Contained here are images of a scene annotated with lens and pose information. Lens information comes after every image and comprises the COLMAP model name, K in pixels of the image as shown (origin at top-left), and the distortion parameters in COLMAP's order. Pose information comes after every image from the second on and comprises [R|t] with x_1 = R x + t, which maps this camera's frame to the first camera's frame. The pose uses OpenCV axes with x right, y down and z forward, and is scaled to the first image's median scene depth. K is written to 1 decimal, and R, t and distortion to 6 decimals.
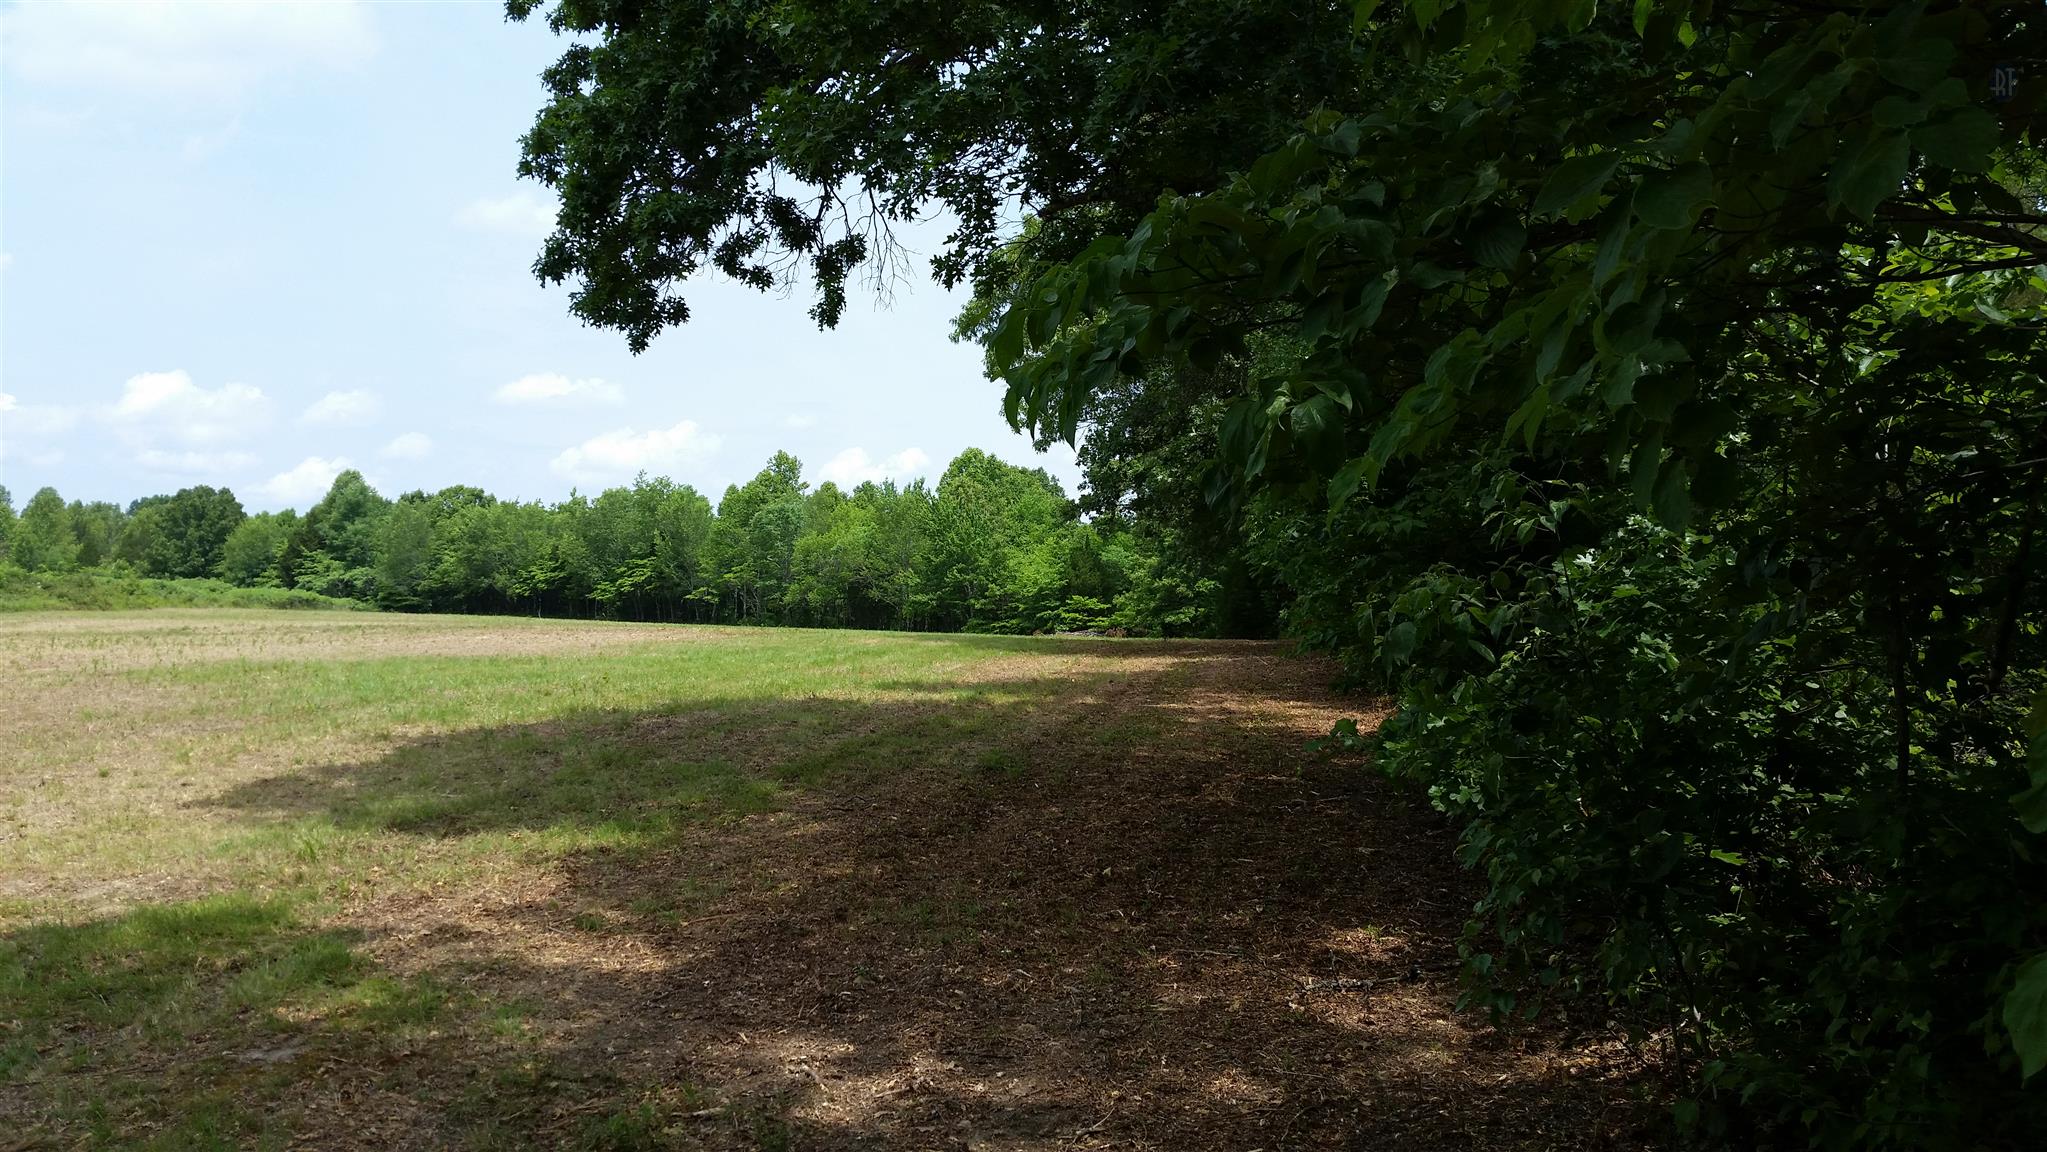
lens RADIAL K [[1602.5, 0, 1037.6], [0, 1602.5, 578.6], [0, 0, 1]] dist [-0.002933, -0.044758]
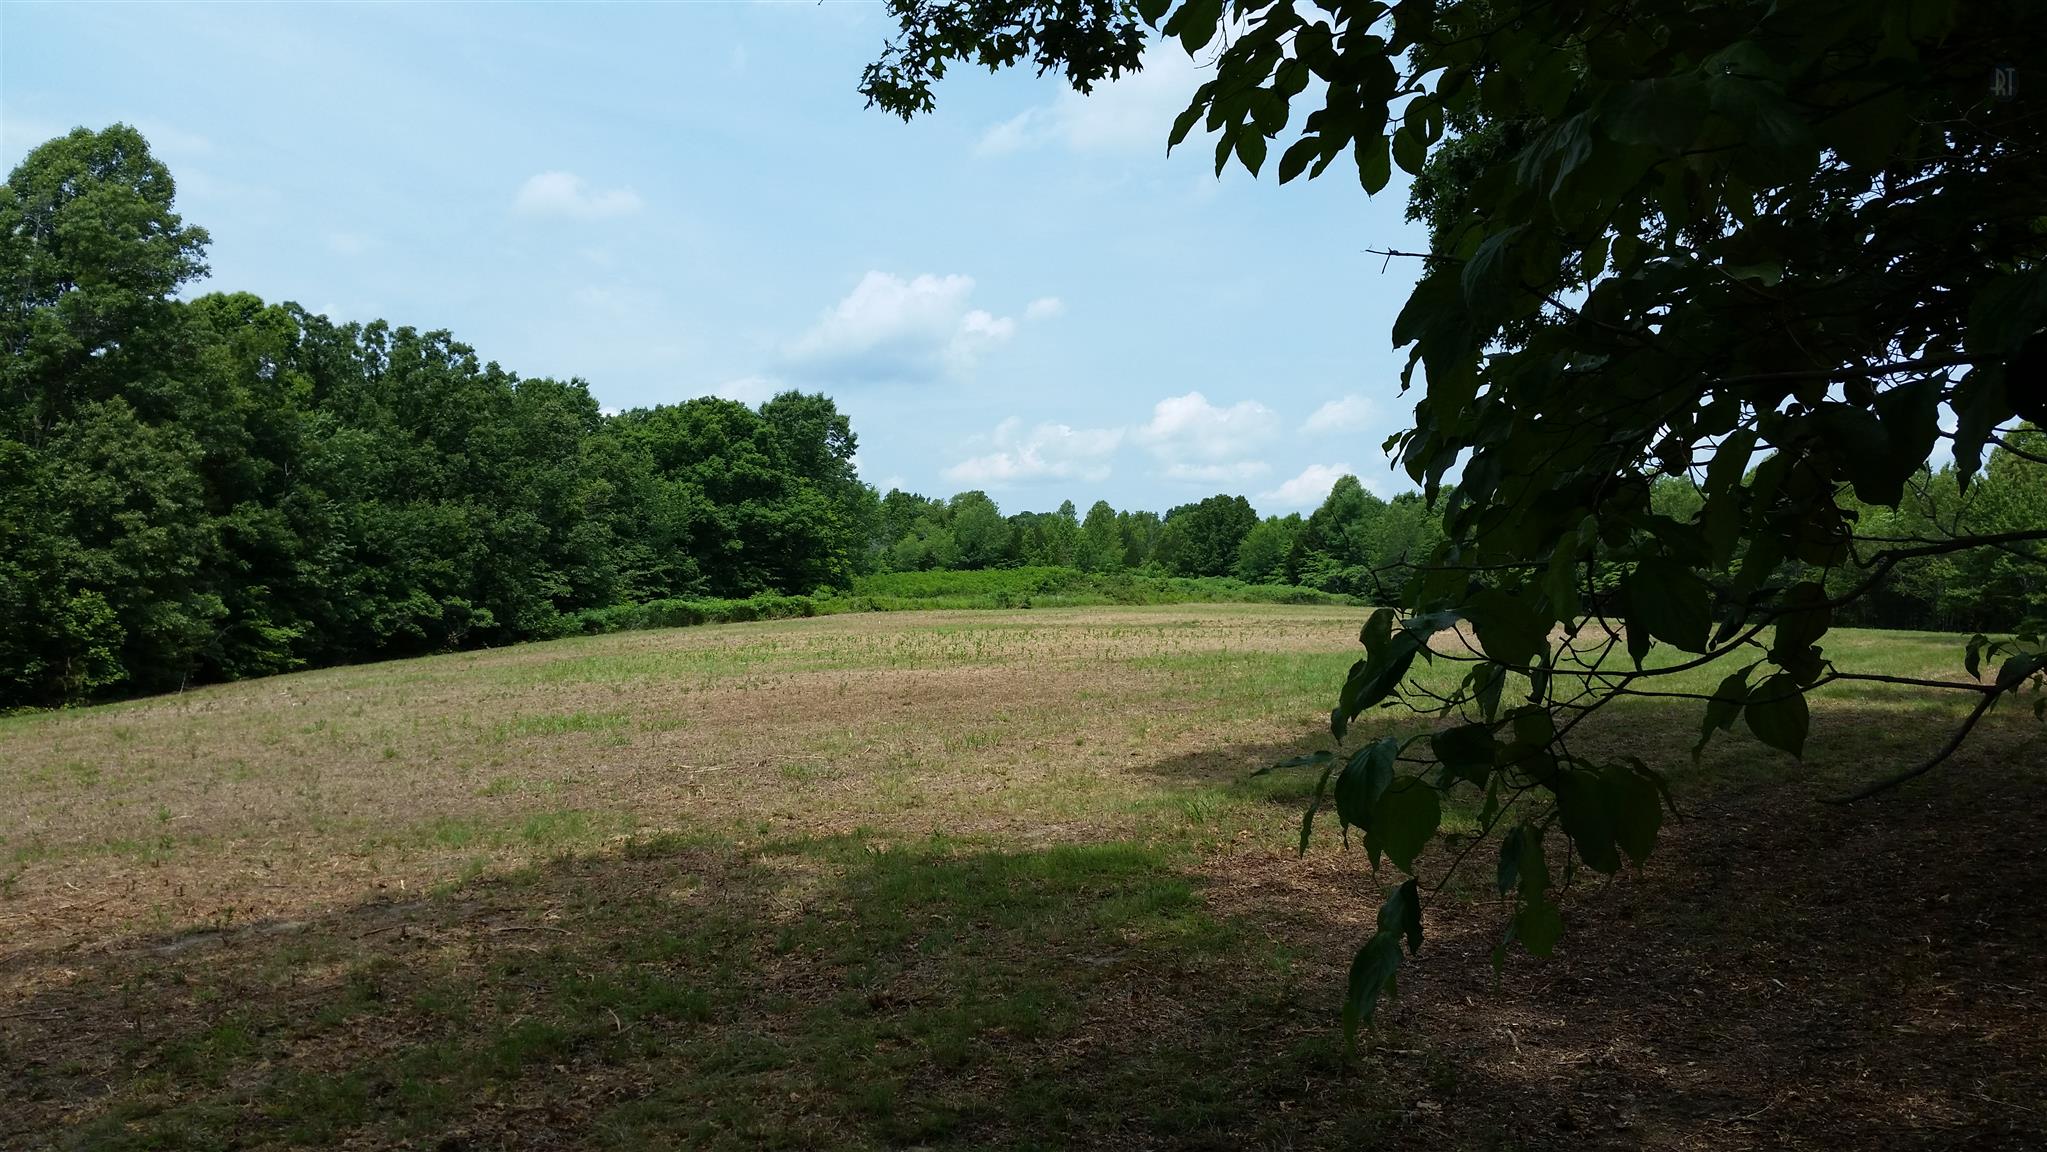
lens RADIAL K [[1602.5, 0, 1033.7], [0, 1602.5, 583.1], [0, 0, 1]] dist [-0.002933, -0.044758]
pose [[0.824772, -0.005516, -0.565439, 0.004471], [0.008698, 0.999958, 0.002933, -0.000218], [0.565399, -0.007337, 0.824785, -0.002049]]
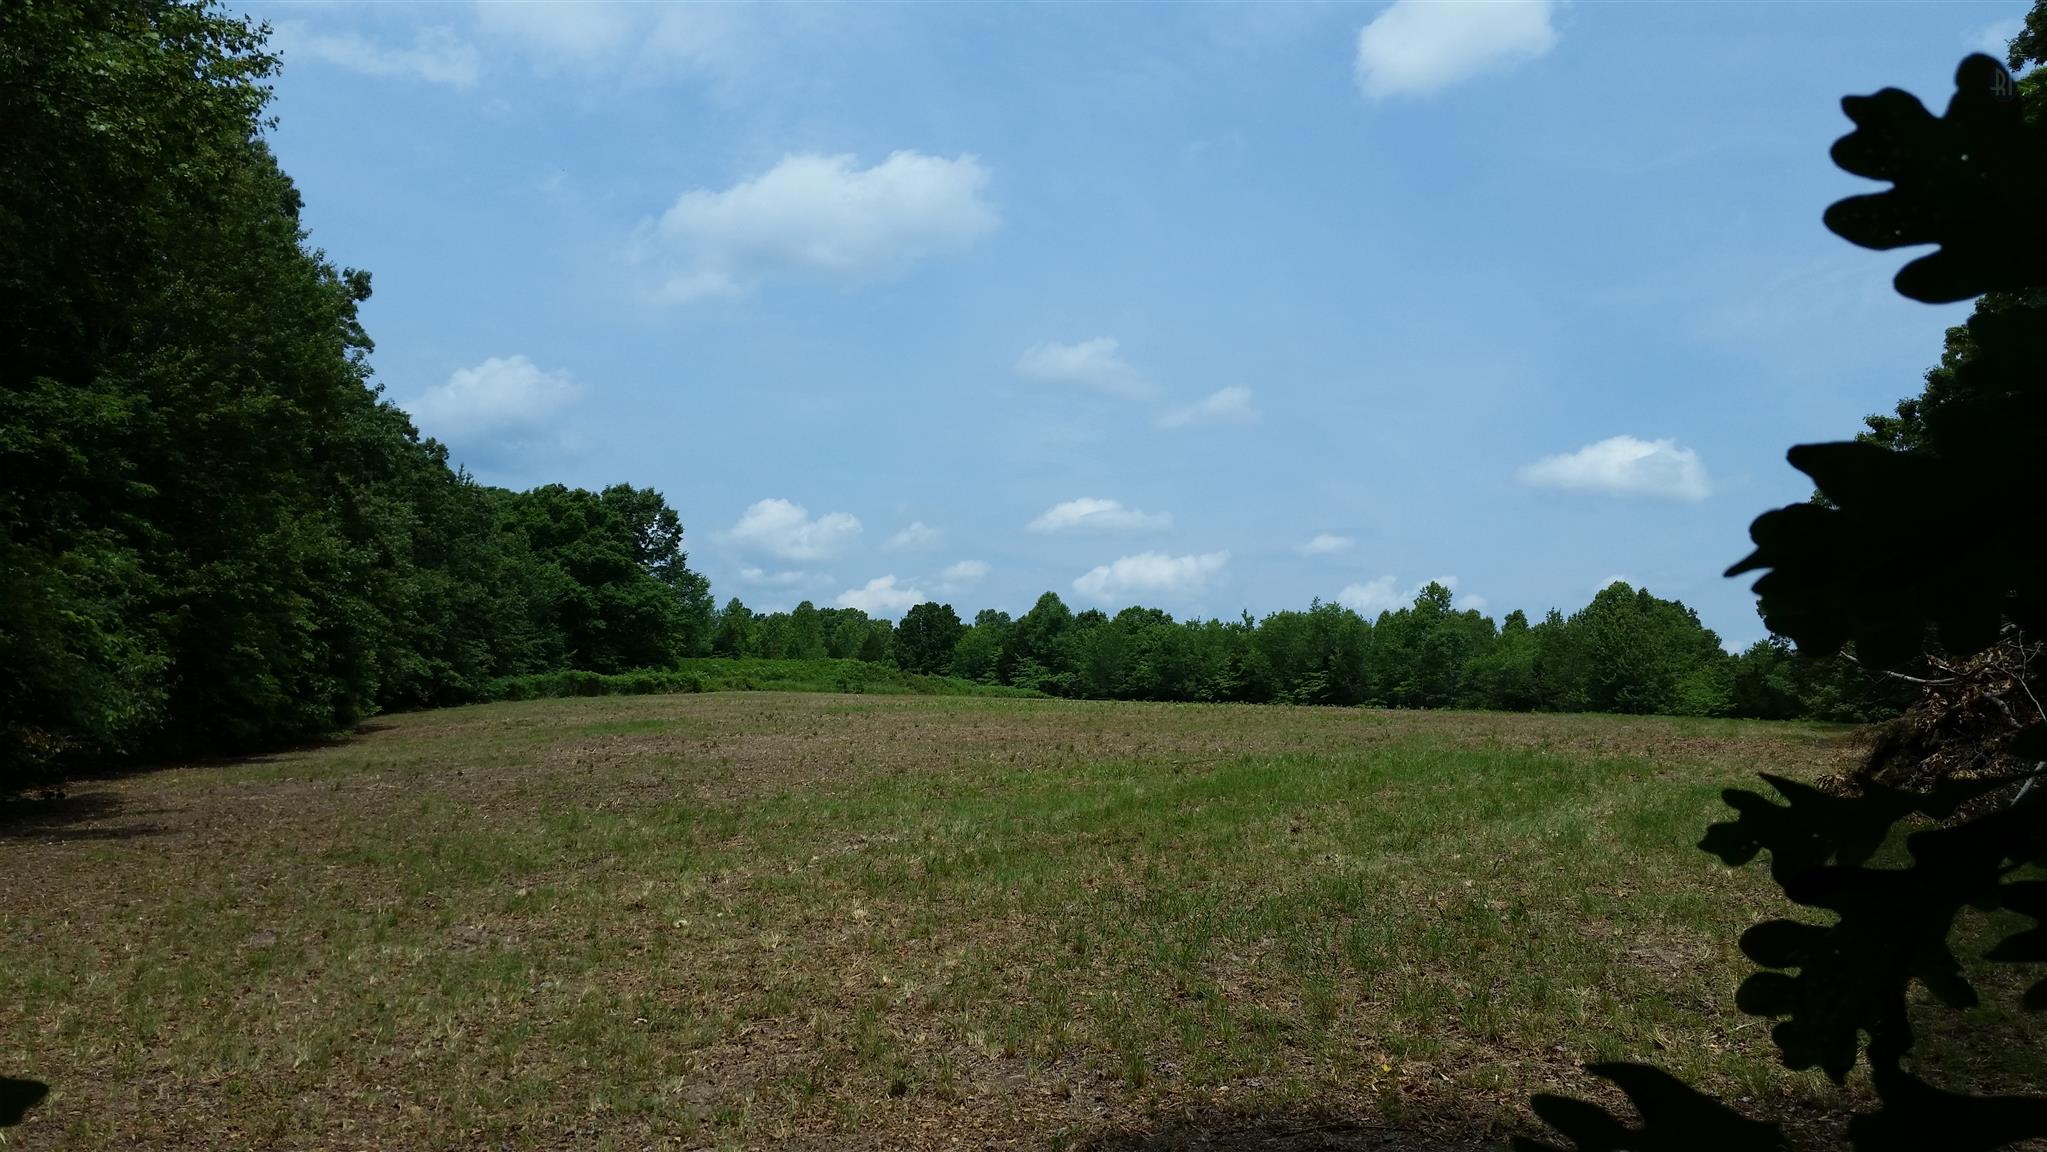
lens RADIAL K [[1602.5, 0, 1018.4], [0, 1602.5, 586.2], [0, 0, 1]] dist [-0.002933, -0.044758]
pose [[0.948579, 0.016091, -0.316130, -0.130379], [-0.038501, 0.997157, -0.064772, 0.013568], [0.314189, 0.073612, 0.946502, -0.267178]]
